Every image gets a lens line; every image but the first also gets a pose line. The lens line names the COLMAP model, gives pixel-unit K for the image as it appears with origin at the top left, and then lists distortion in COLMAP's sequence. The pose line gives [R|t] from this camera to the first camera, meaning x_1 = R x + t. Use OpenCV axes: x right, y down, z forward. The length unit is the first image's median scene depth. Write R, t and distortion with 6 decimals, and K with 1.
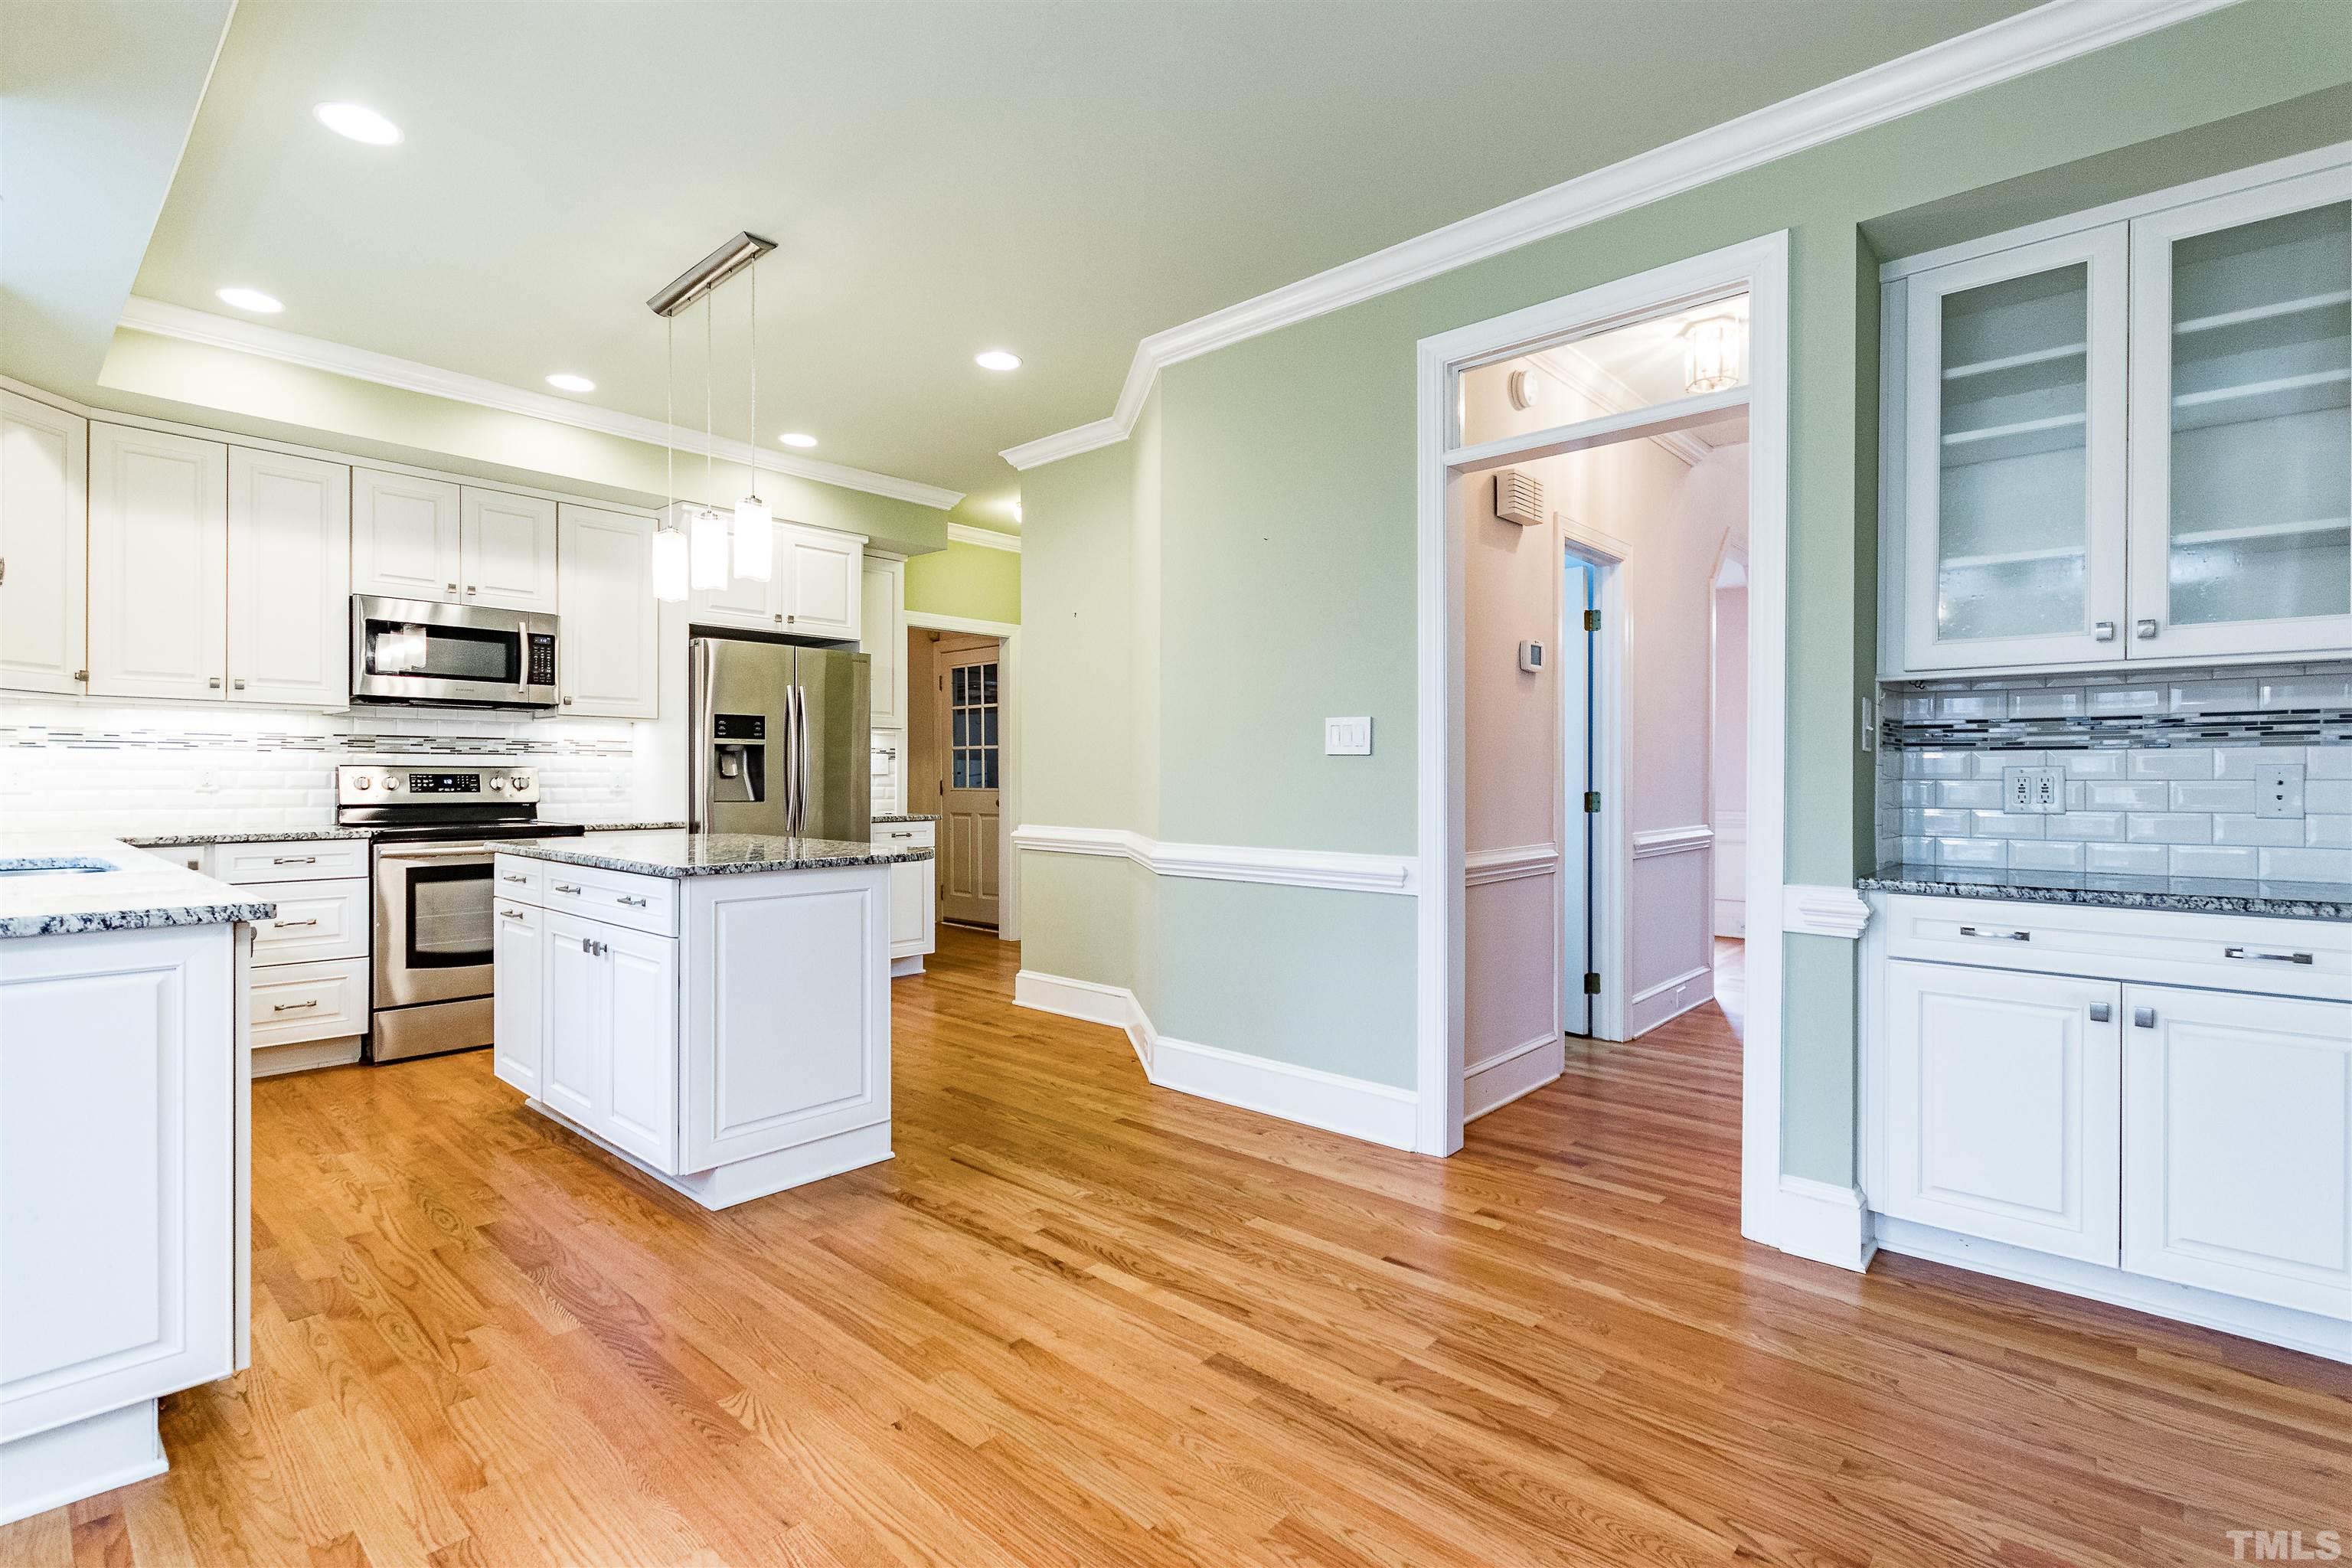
lens RADIAL K [[1083.8, 0, 1188.0], [0, 1083.8, 769.6], [0, 0, 1]] dist [-0.000210, -0.003659]
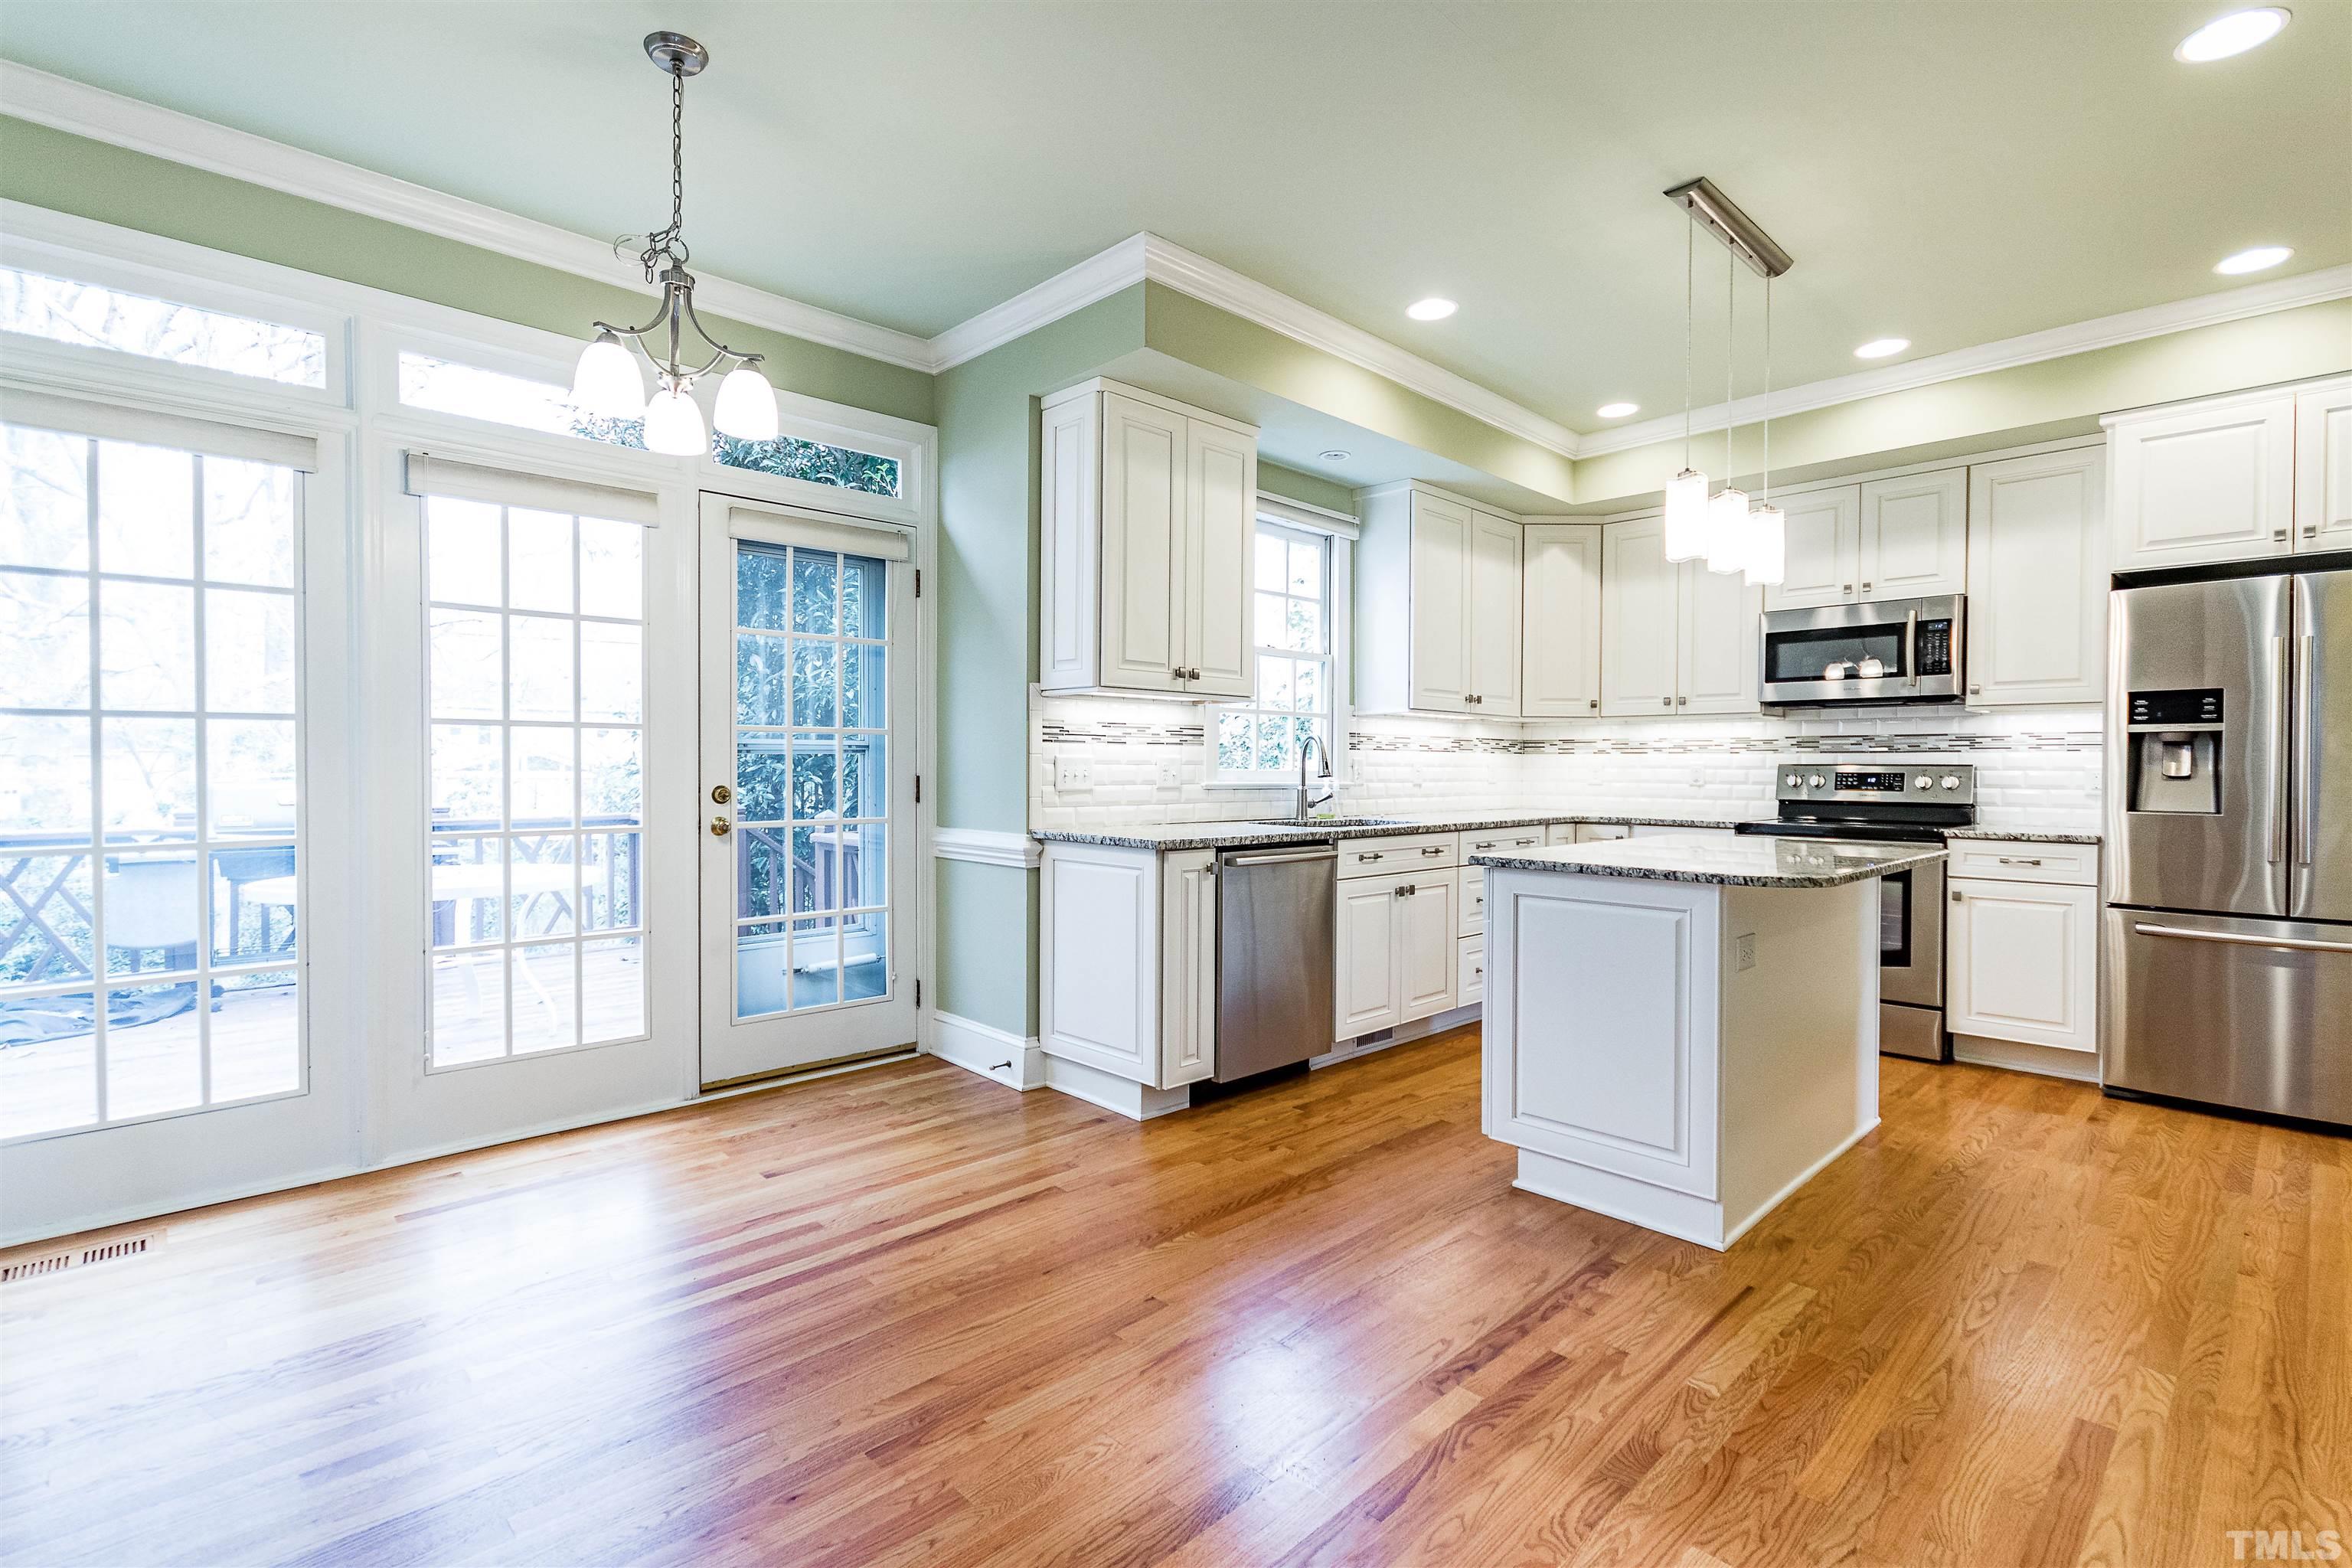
lens RADIAL K [[1083.8, 0, 1168.1], [0, 1083.8, 774.0], [0, 0, 1]] dist [-0.000210, -0.003659]
pose [[-0.095761, 0.004103, -0.995396, 0.466961], [0.002121, 0.999990, 0.003918, 0.000307], [0.995402, -0.001736, -0.095769, 0.553145]]
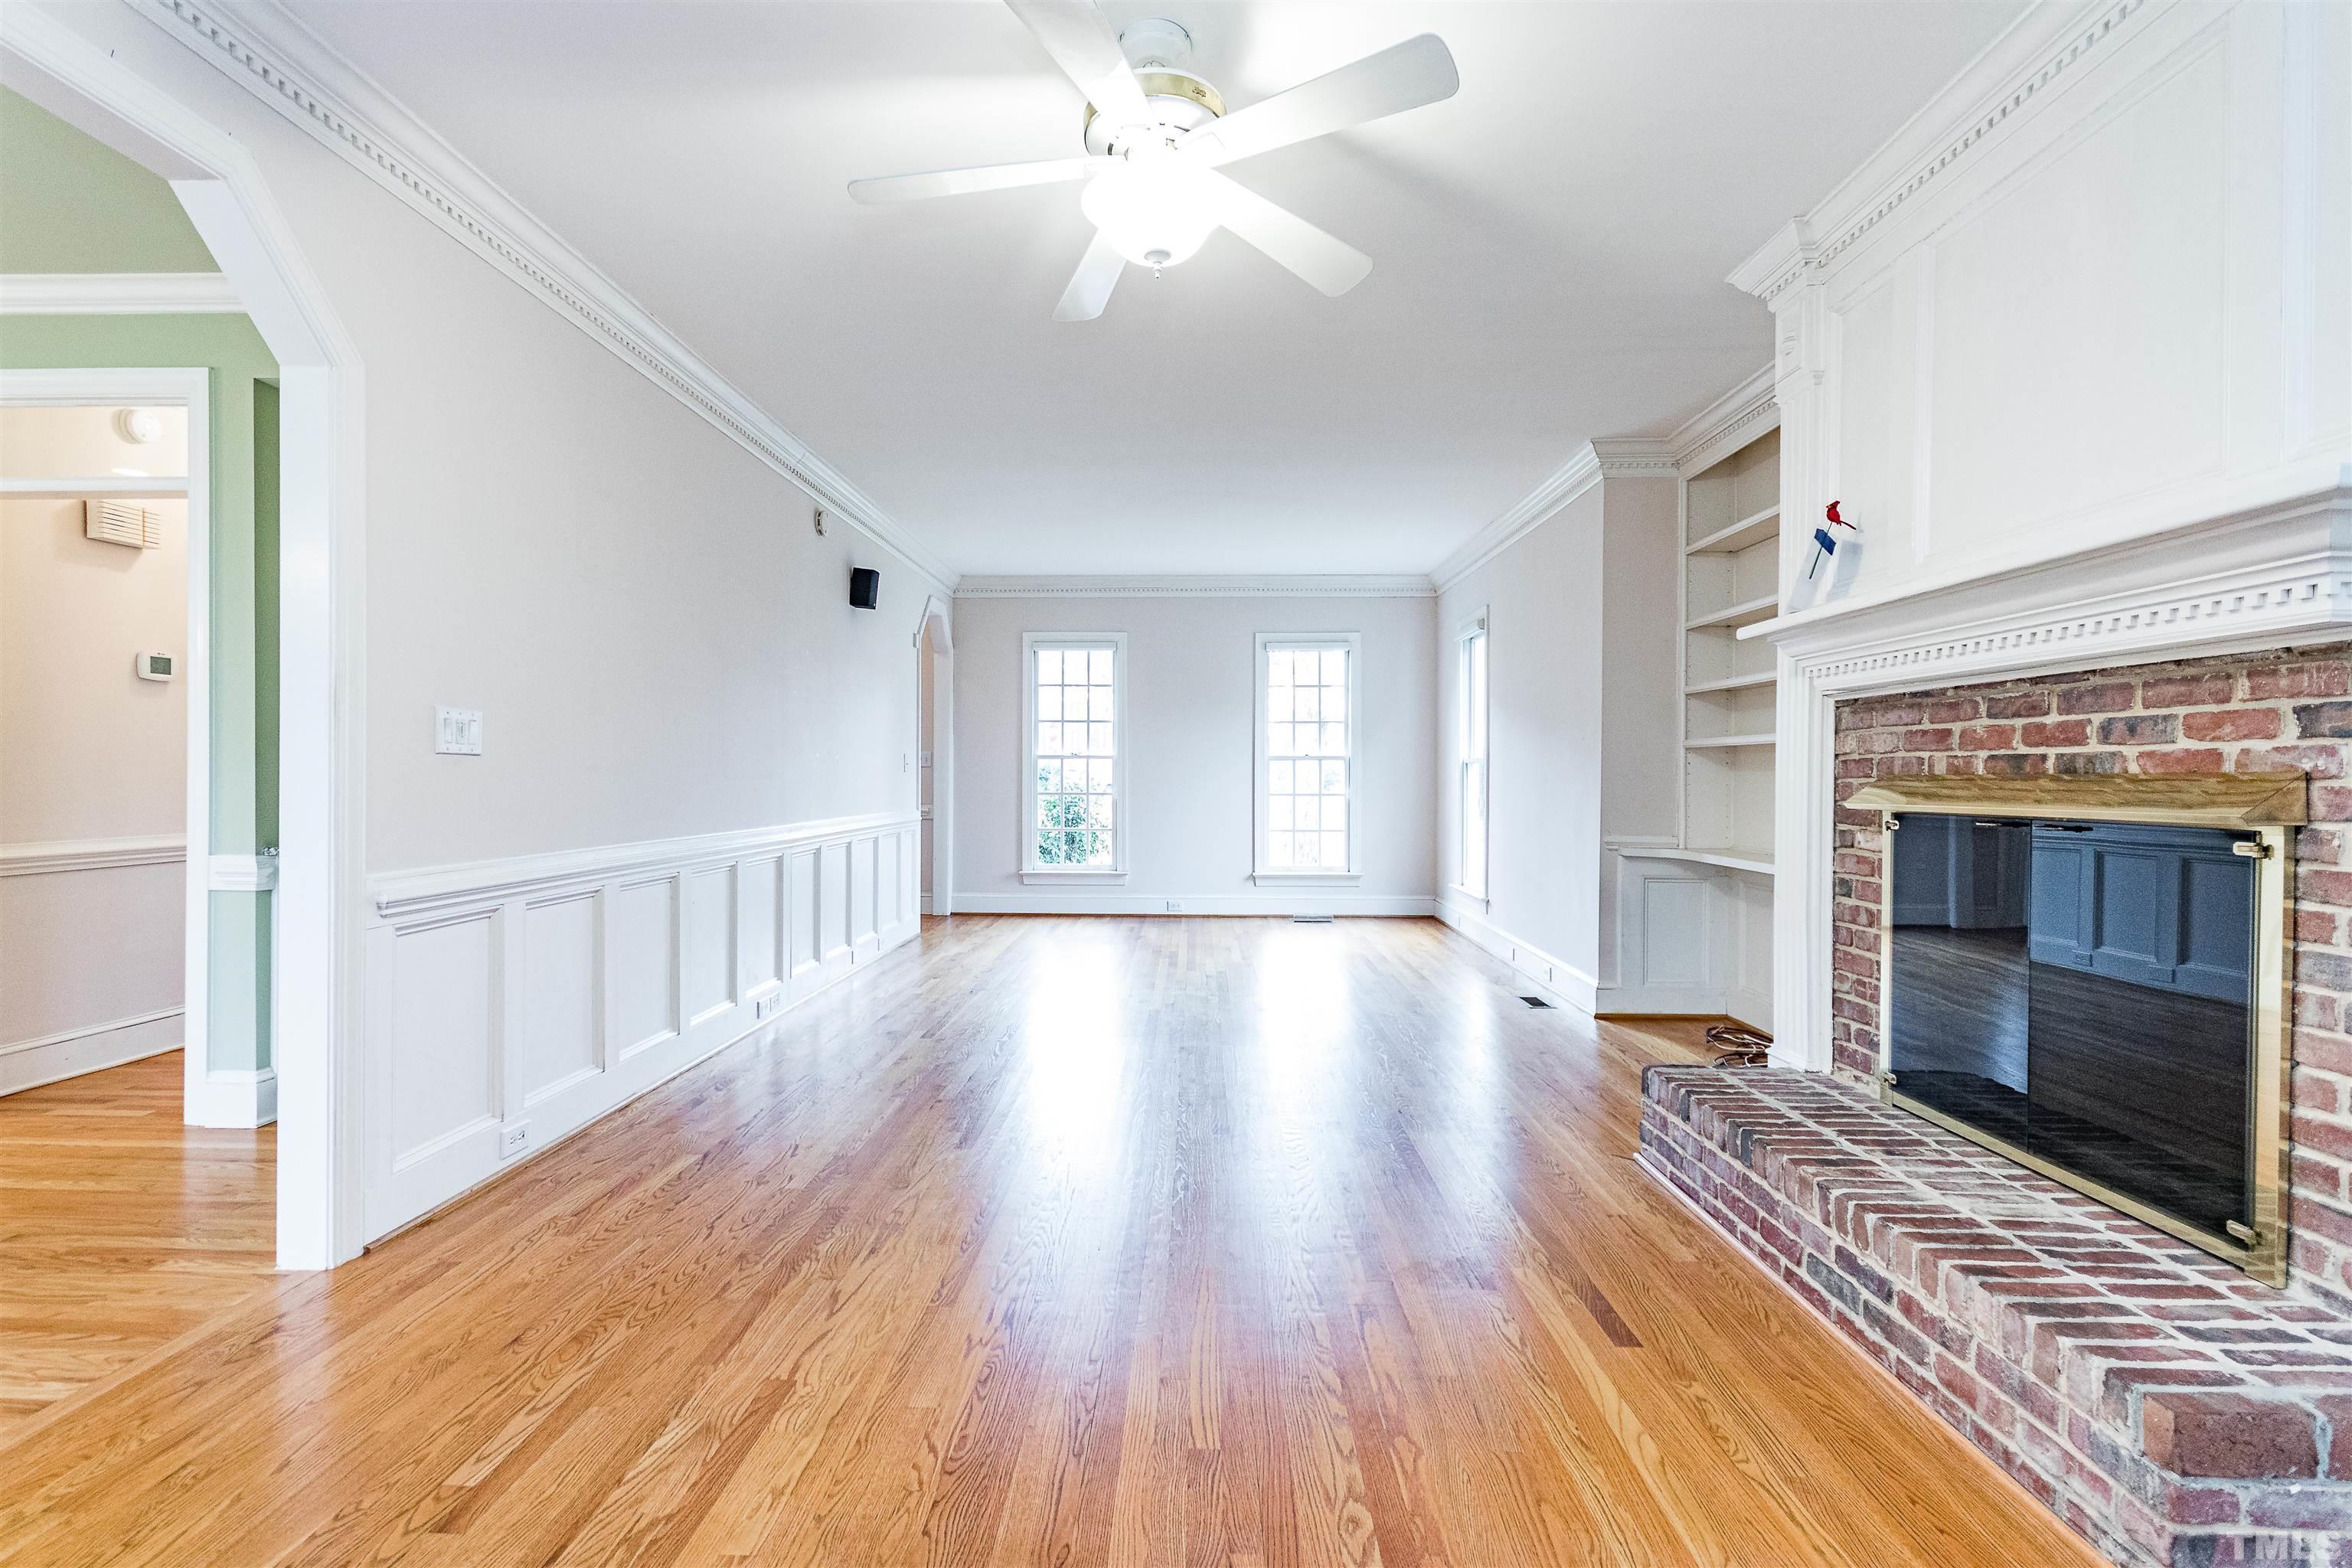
lens RADIAL K [[1083.8, 0, 1187.5], [0, 1083.8, 784.8], [0, 0, 1]] dist [-0.000210, -0.003659]
pose [[0.765636, -0.003630, 0.643263, 0.452487], [-0.007567, 0.999864, 0.014650, -0.008400], [-0.643229, -0.016085, 0.765505, -0.591145]]
